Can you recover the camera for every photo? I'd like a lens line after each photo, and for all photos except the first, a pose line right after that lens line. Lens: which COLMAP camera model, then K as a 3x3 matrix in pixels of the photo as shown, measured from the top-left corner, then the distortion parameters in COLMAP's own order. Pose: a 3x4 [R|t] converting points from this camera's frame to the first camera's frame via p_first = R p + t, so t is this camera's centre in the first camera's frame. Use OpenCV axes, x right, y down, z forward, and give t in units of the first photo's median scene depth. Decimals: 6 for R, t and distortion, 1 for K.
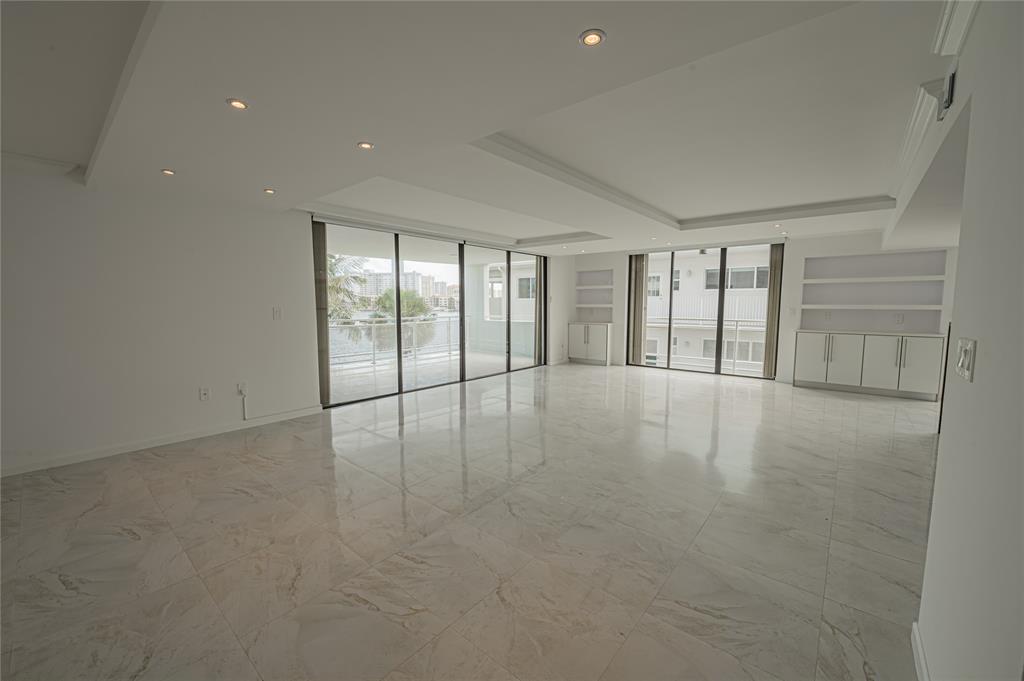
lens RADIAL K [[405.6, 0, 501.8], [0, 405.6, 333.0], [0, 0, 1]] dist [-0.001175, -0.000865]
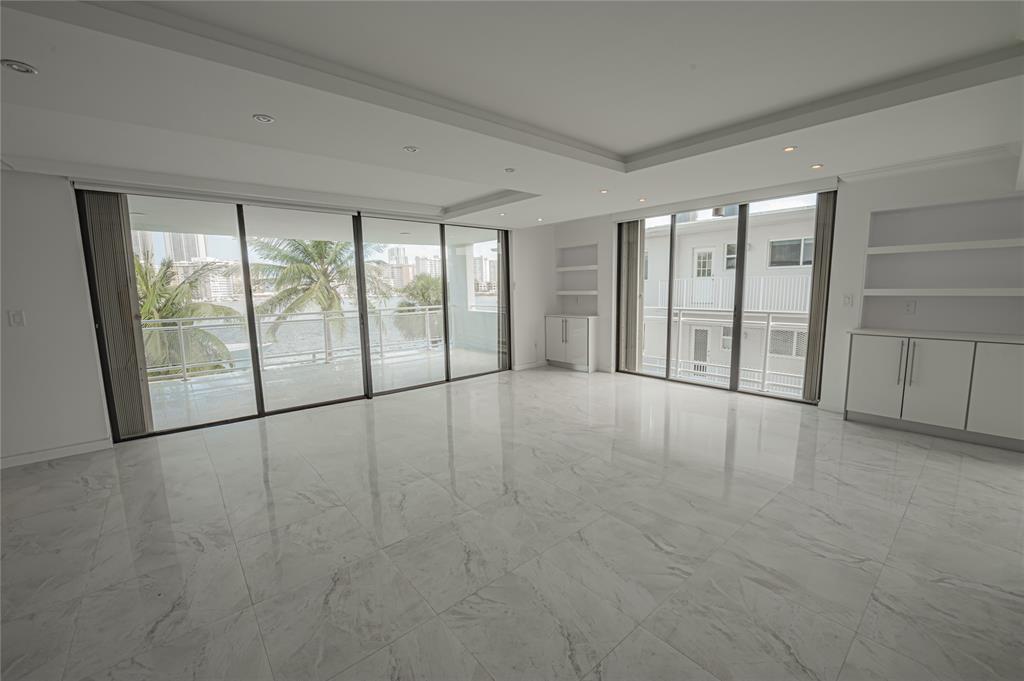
lens RADIAL K [[405.6, 0, 509.5], [0, 405.6, 334.9], [0, 0, 1]] dist [-0.001175, -0.000865]
pose [[0.986128, -0.000374, -0.165985, 0.241129], [0.007893, 0.998972, 0.044643, -0.024374], [0.165798, -0.045334, 0.985117, 0.233947]]
